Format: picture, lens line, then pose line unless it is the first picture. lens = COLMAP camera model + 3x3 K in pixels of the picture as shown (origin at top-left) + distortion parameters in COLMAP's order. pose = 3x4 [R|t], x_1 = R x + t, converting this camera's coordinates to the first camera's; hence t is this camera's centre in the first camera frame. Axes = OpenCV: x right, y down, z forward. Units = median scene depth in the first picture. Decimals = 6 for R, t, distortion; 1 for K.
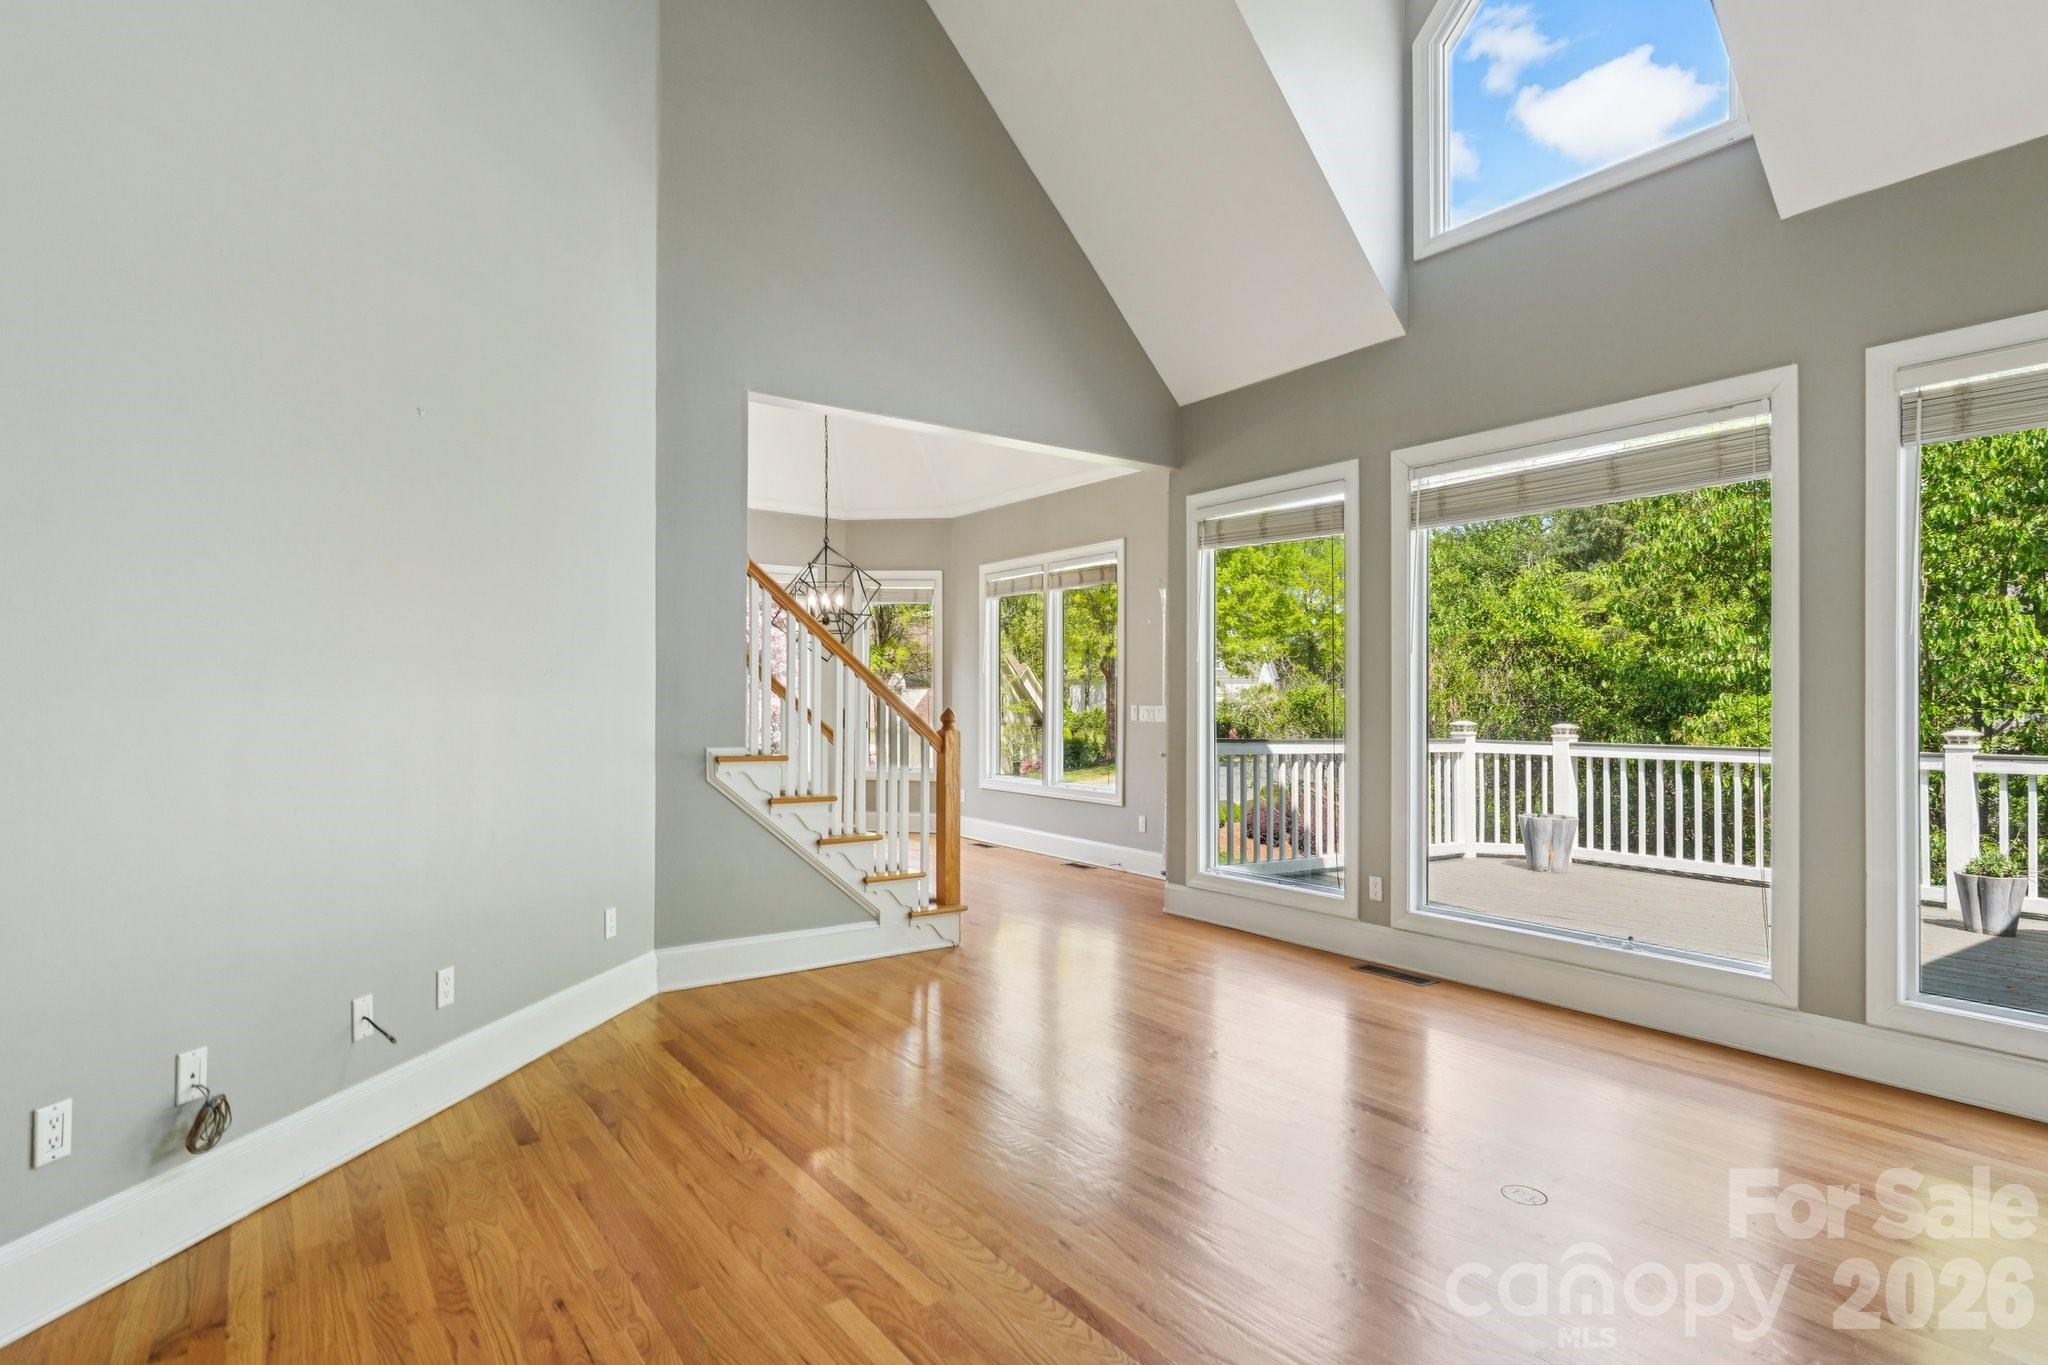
lens RADIAL K [[1076.2, 0, 1023.0], [0, 1076.2, 687.4], [0, 0, 1]] dist [0.005694, -0.001427]
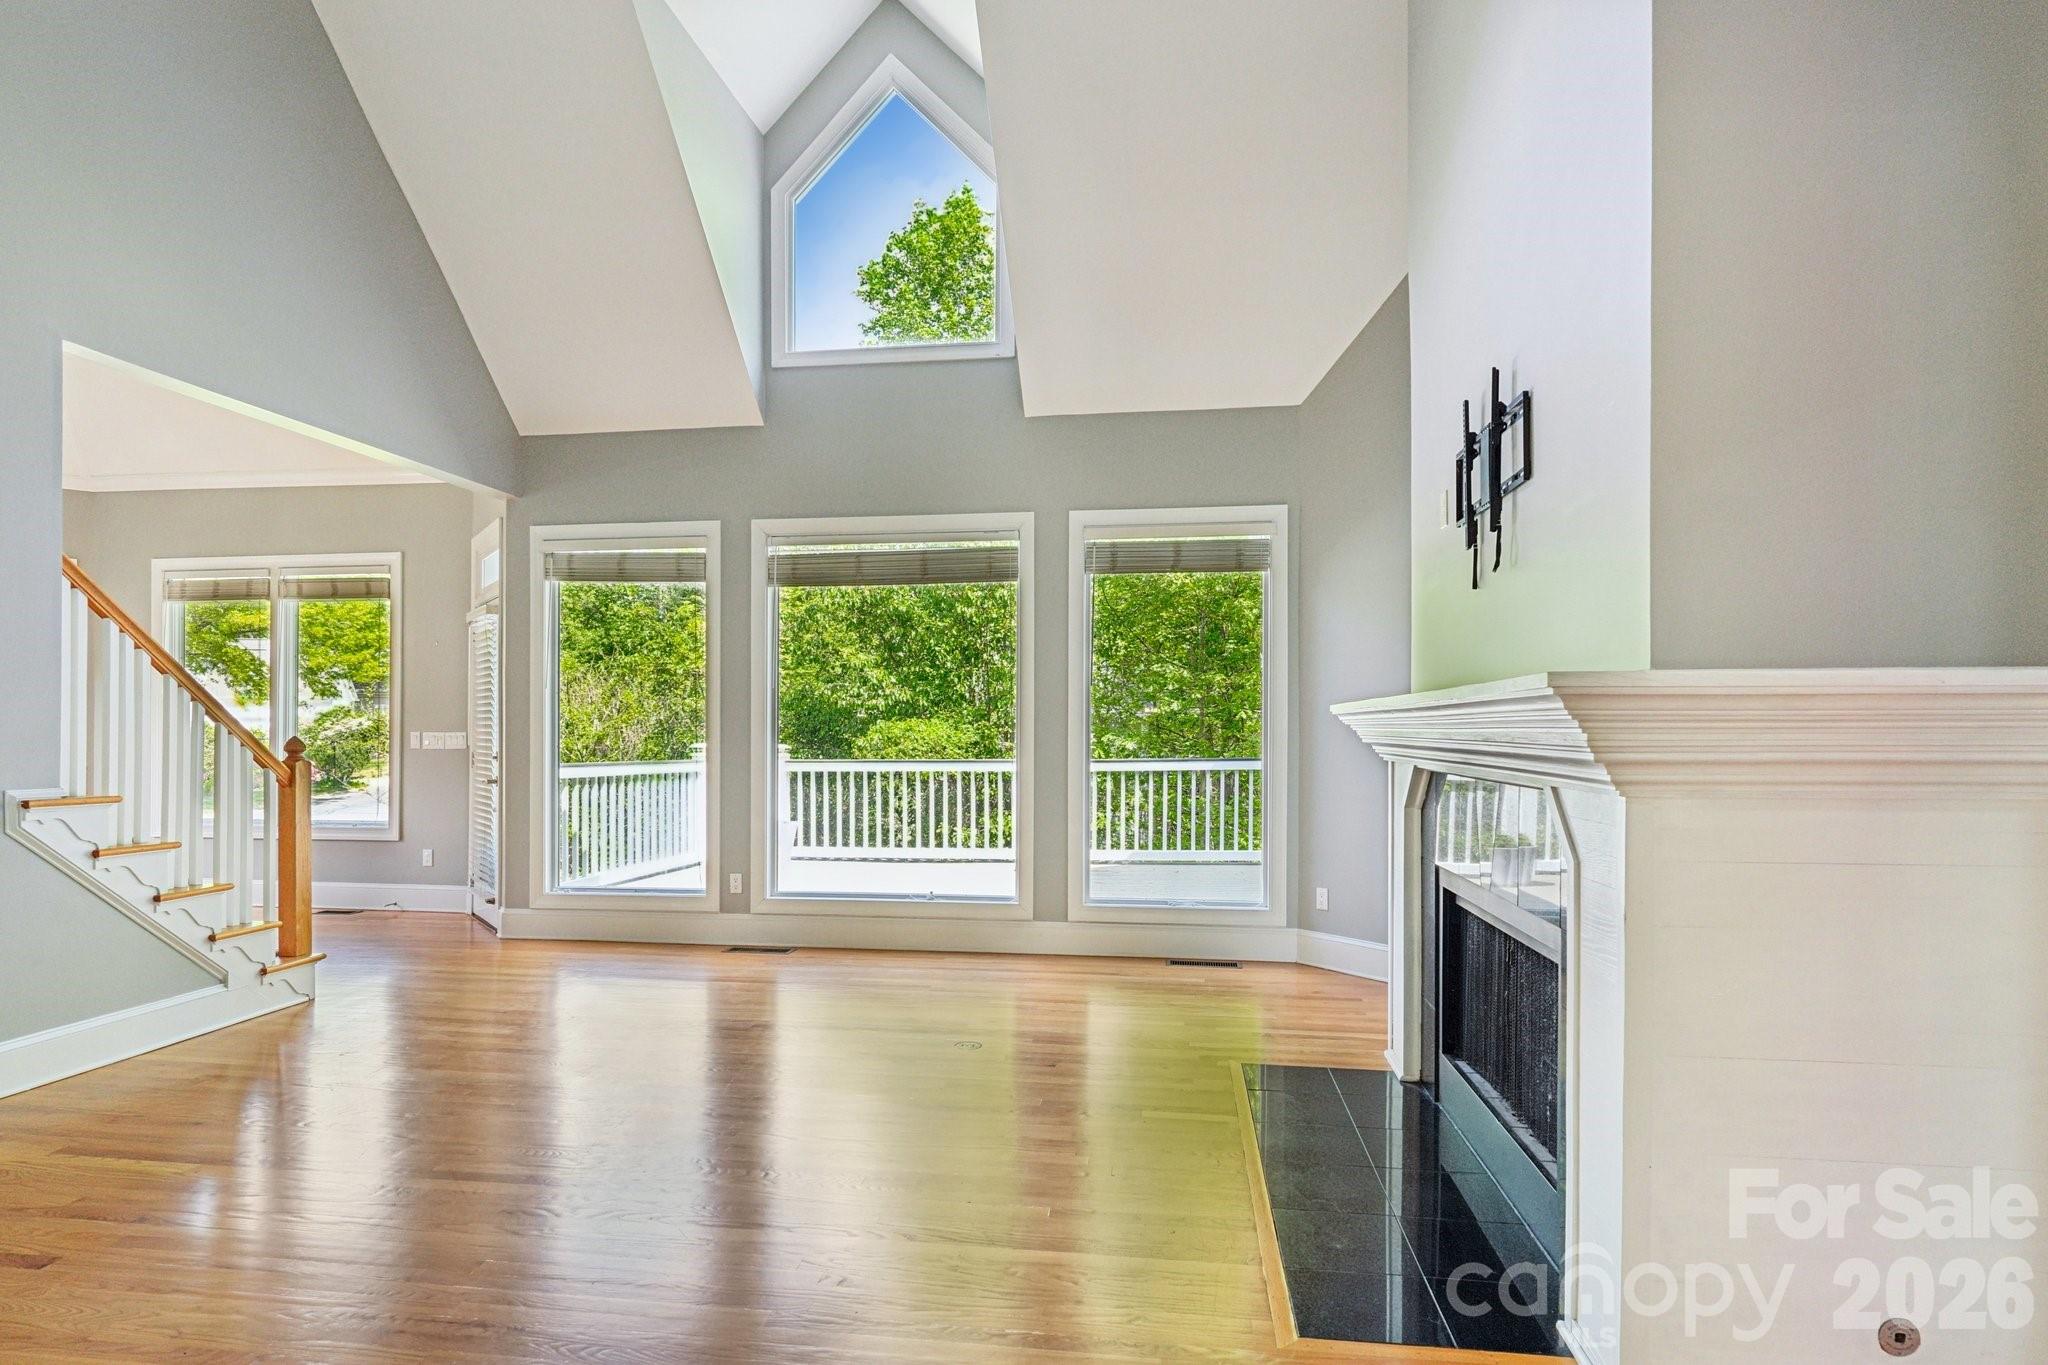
lens RADIAL K [[1076.2, 0, 1030.7], [0, 1076.2, 731.6], [0, 0, 1]] dist [0.005694, -0.001427]
pose [[0.691539, -0.006998, 0.722306, -0.305157], [-0.006598, 0.999850, 0.016004, -0.003054], [-0.722309, -0.015833, 0.691389, -0.060981]]
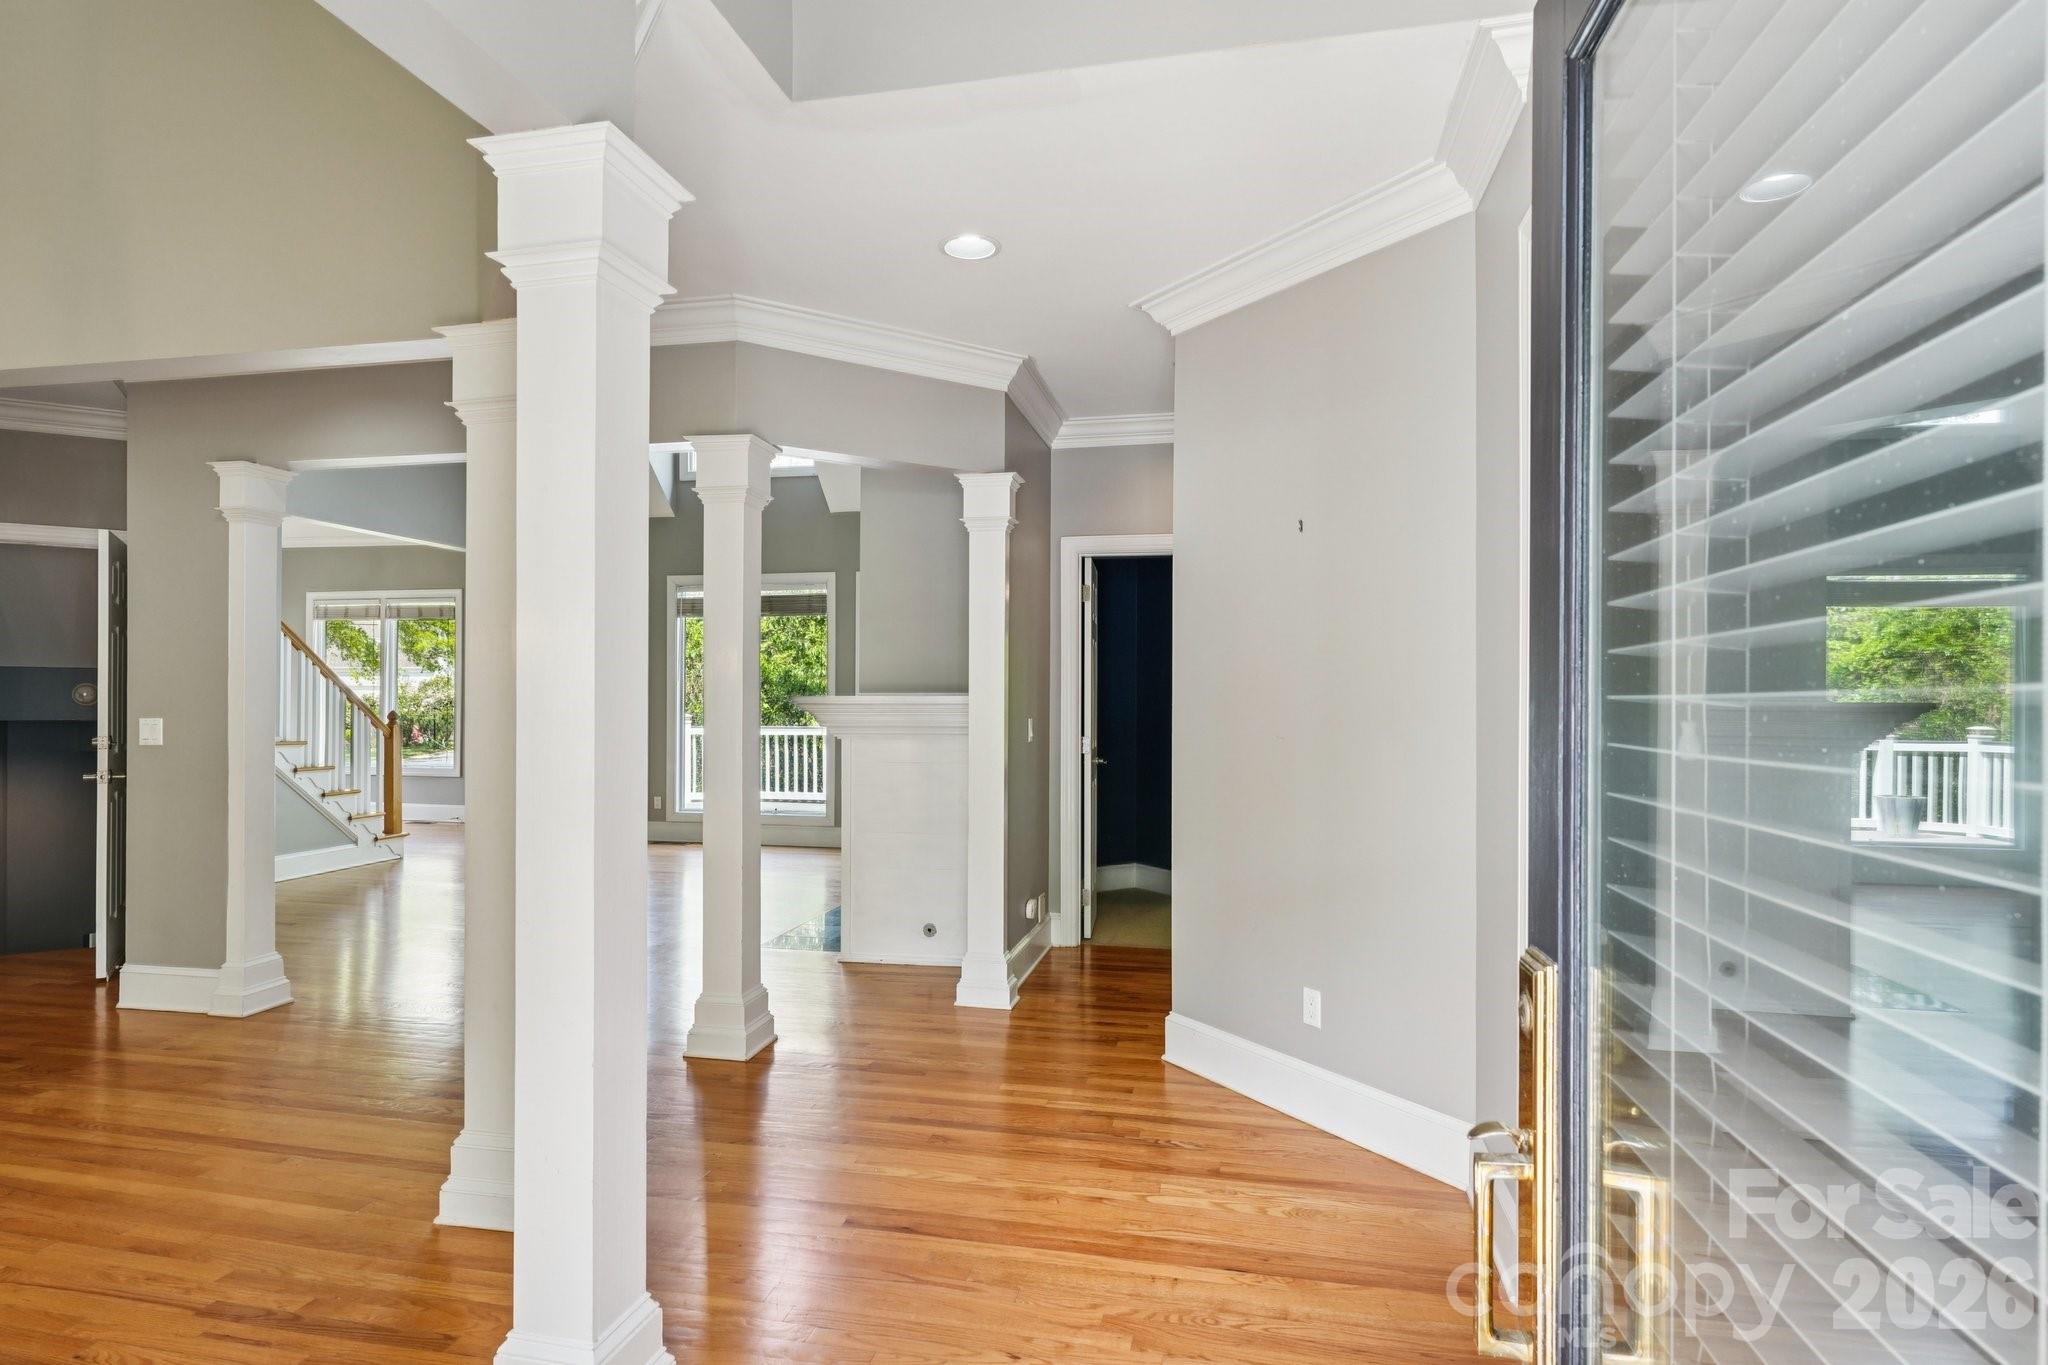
lens RADIAL K [[1076.2, 0, 1027.7], [0, 1076.2, 700.0], [0, 0, 1]] dist [0.005694, -0.001427]
pose [[0.742747, -0.004279, 0.669559, -0.457371], [-0.008583, 0.999837, 0.015911, -0.030889], [-0.669517, -0.017565, 0.742589, -0.844512]]
